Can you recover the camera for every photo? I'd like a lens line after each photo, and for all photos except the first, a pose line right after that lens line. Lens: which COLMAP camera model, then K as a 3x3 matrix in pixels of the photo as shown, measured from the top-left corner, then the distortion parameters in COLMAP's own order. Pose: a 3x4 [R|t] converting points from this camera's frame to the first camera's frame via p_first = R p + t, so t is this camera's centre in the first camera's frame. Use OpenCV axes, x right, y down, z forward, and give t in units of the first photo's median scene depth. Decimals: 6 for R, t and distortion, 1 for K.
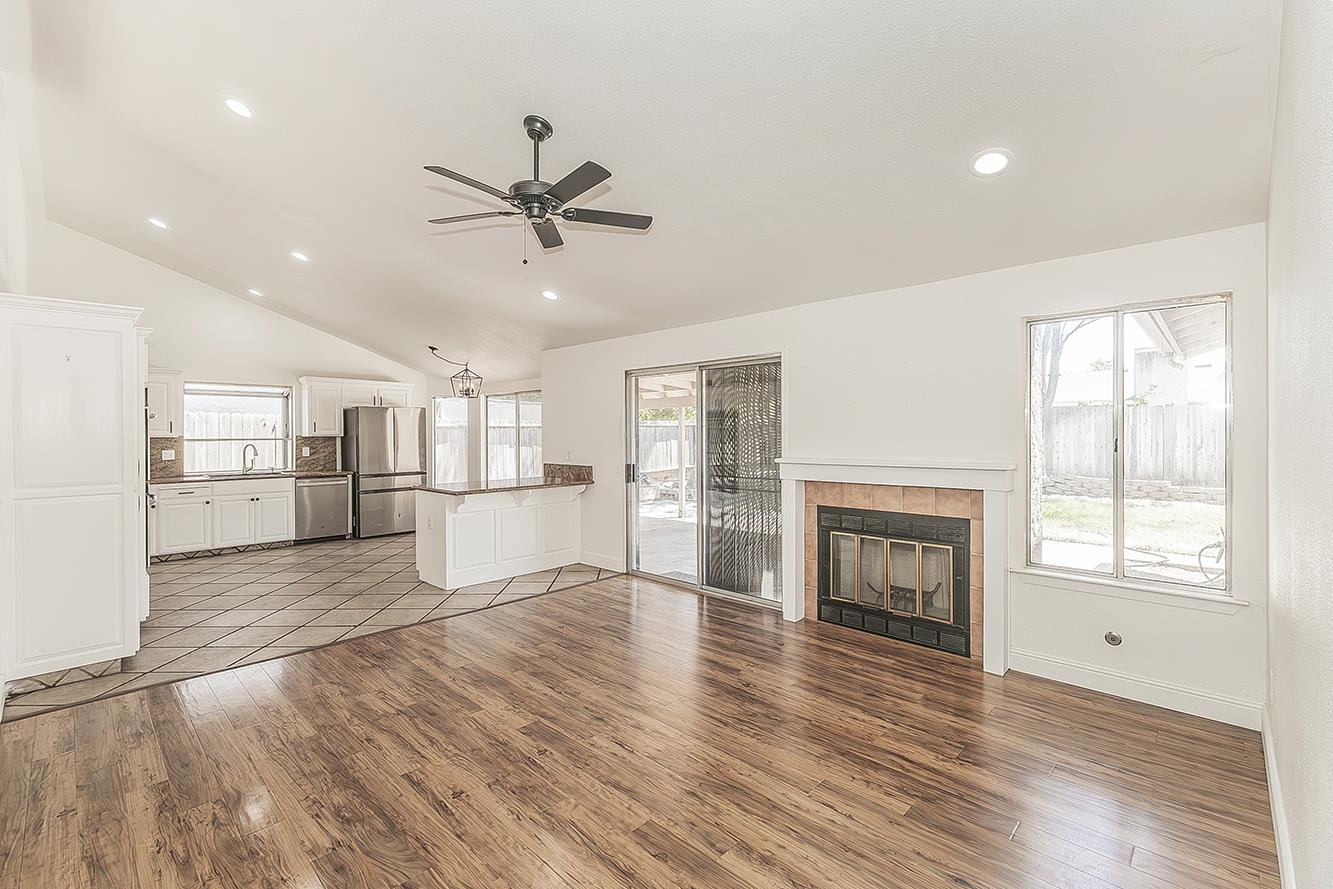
lens RADIAL K [[568.7, 0, 635.8], [0, 568.7, 435.9], [0, 0, 1]] dist [0.003375, 0.000512]
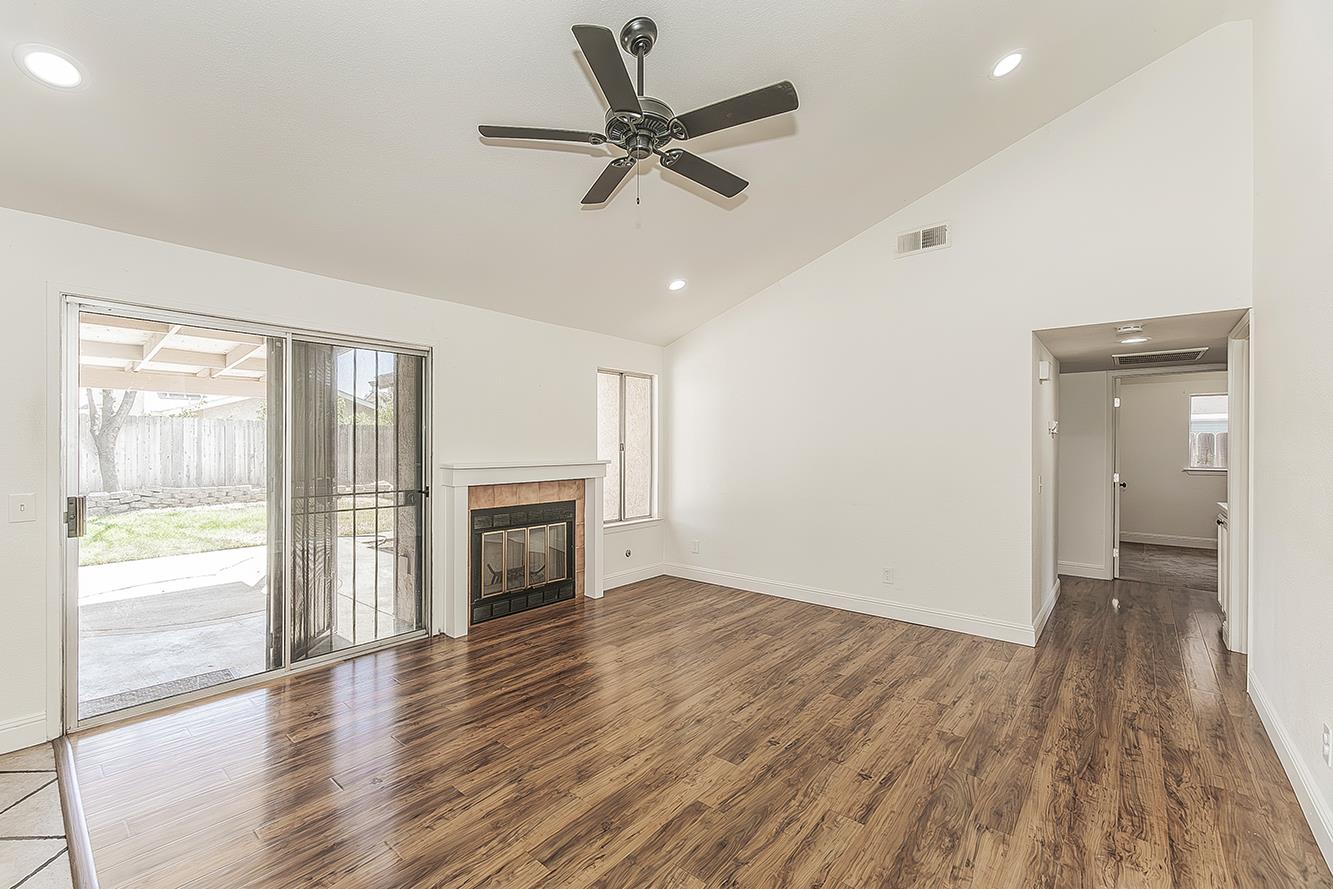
lens RADIAL K [[568.7, 0, 635.8], [0, 568.7, 435.9], [0, 0, 1]] dist [0.003375, 0.000512]
pose [[-0.068466, 0.020557, 0.997442, -0.859961], [0.001811, 0.999789, -0.020481, 0.014603], [-0.997652, 0.000405, -0.068489, 0.955499]]
